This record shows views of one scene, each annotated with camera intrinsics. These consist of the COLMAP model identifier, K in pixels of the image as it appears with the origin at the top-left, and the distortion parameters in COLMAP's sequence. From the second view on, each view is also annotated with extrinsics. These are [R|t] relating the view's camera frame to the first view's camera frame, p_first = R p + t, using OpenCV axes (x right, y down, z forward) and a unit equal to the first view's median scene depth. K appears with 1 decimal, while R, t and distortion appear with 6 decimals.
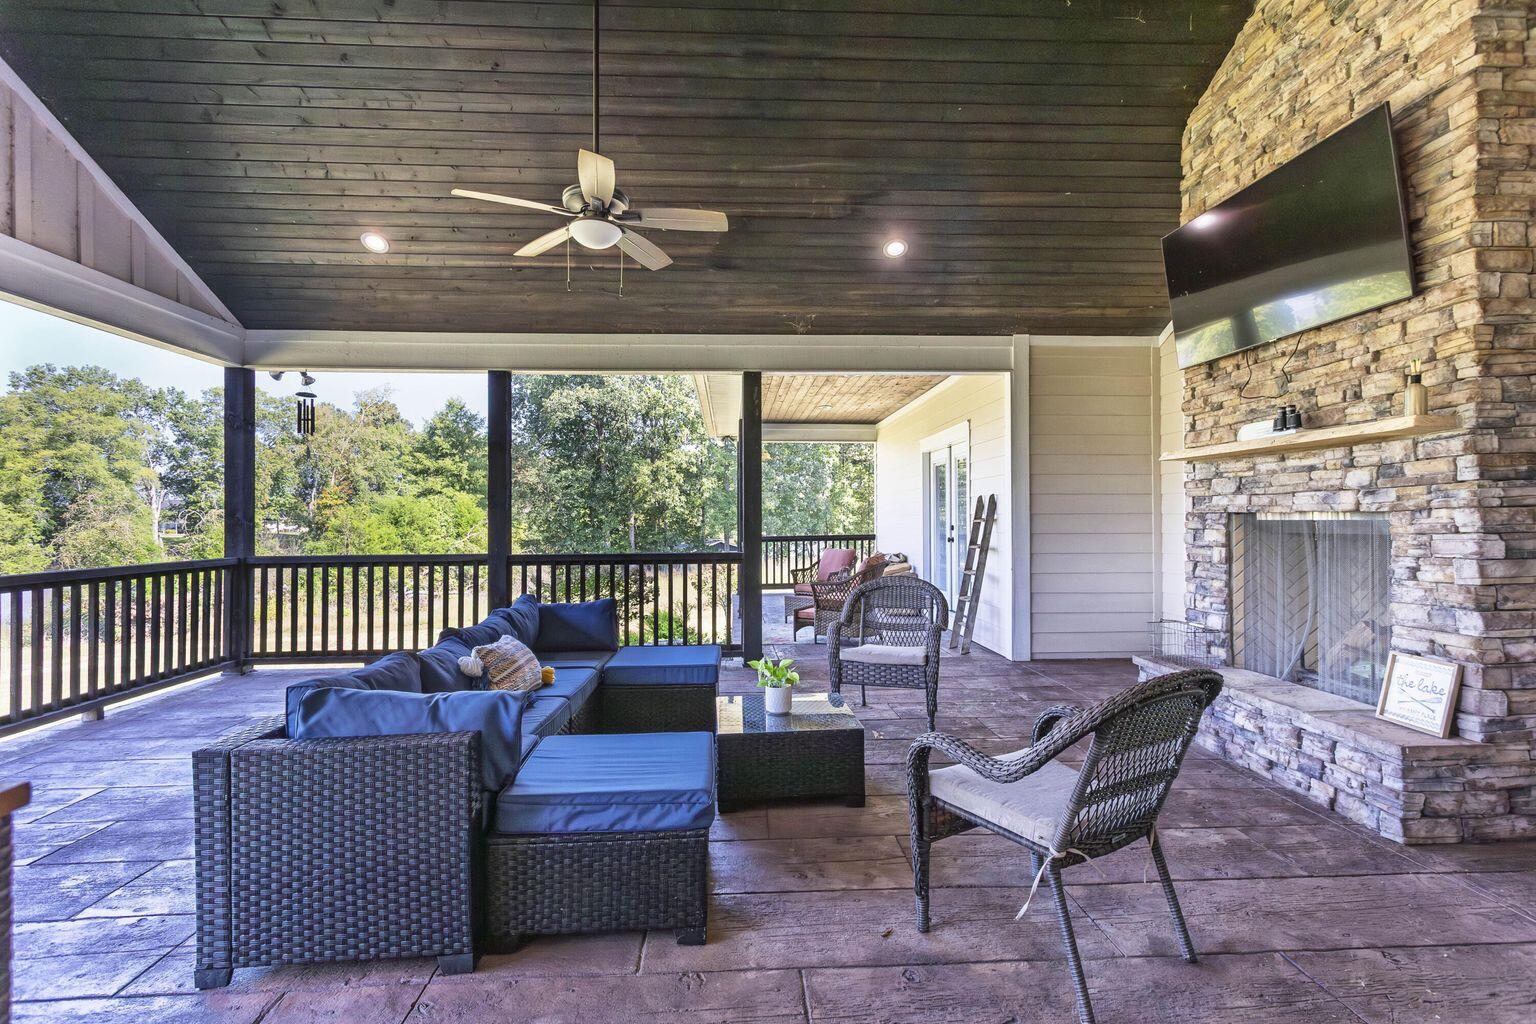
lens RADIAL K [[719.5, 0, 767.7], [0, 719.5, 512.5], [0, 0, 1]] dist [0.003617, 0.000194]
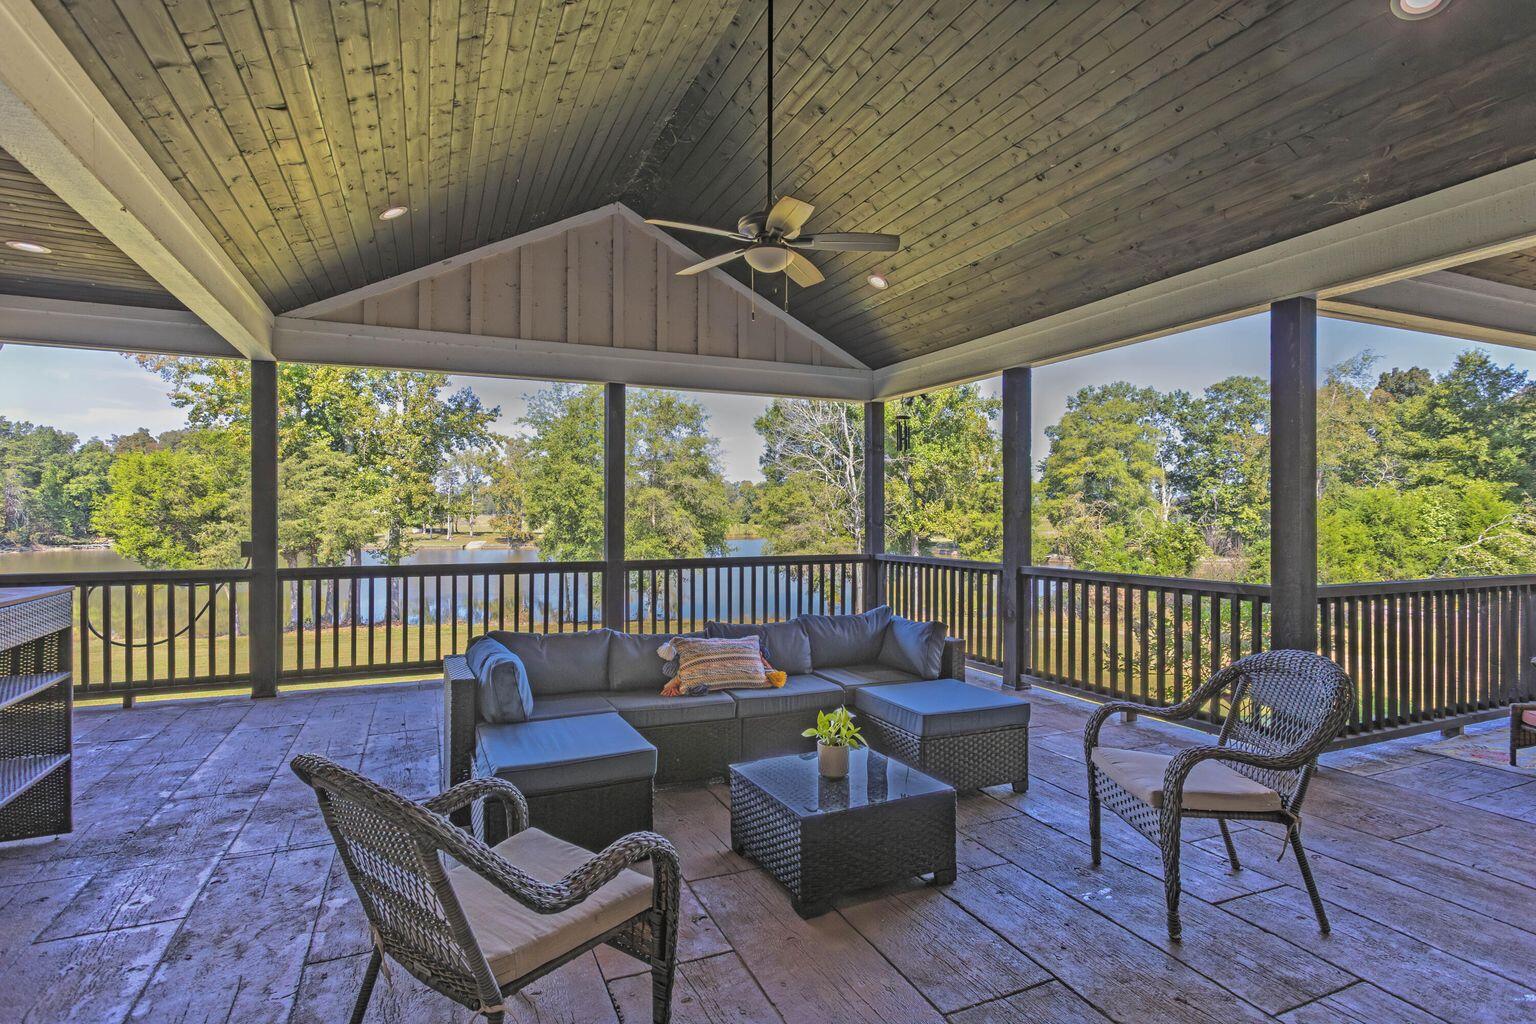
lens RADIAL K [[782.3, 0, 768.8], [0, 782.3, 510.3], [0, 0, 1]] dist [0.001418, 0.000443]
pose [[0.352280, 0.000375, -0.935895, 0.651114], [0.004194, 0.999989, 0.001979, -0.021649], [0.935885, -0.004622, 0.352274, 0.481784]]
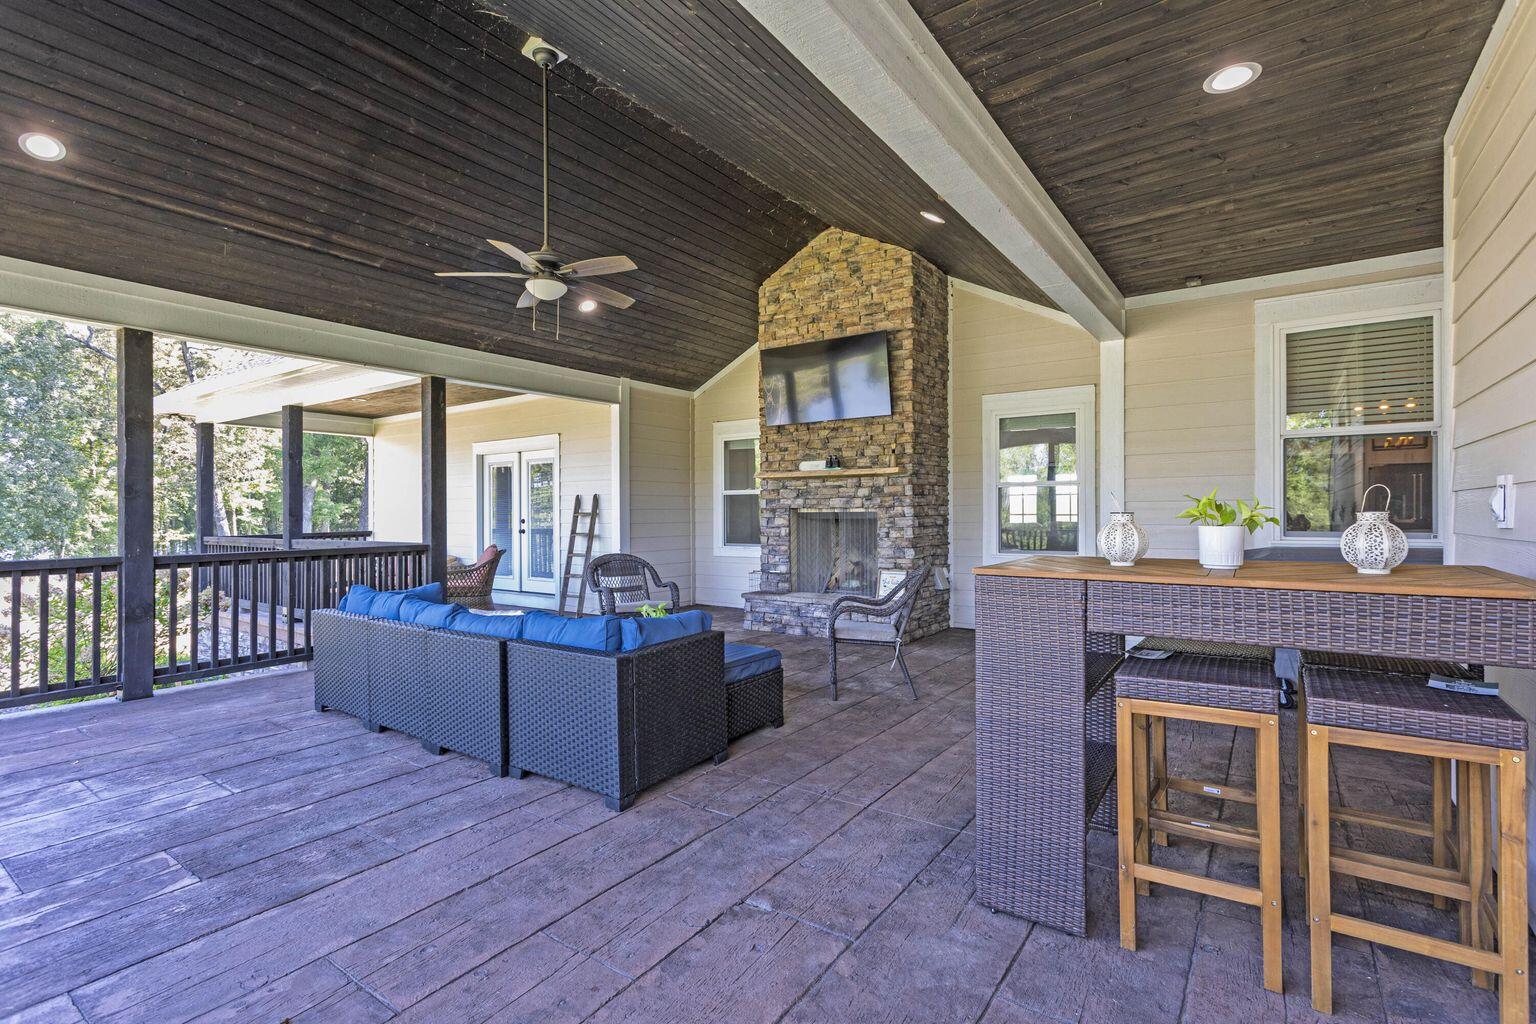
lens RADIAL K [[719.5, 0, 773.2], [0, 719.5, 511.0], [0, 0, 1]] dist [0.003617, 0.000194]
pose [[0.614672, 0.002530, 0.788779, -0.799274], [-0.002496, 0.999996, -0.001263, 0.008933], [-0.788779, -0.001192, 0.614676, -0.088368]]
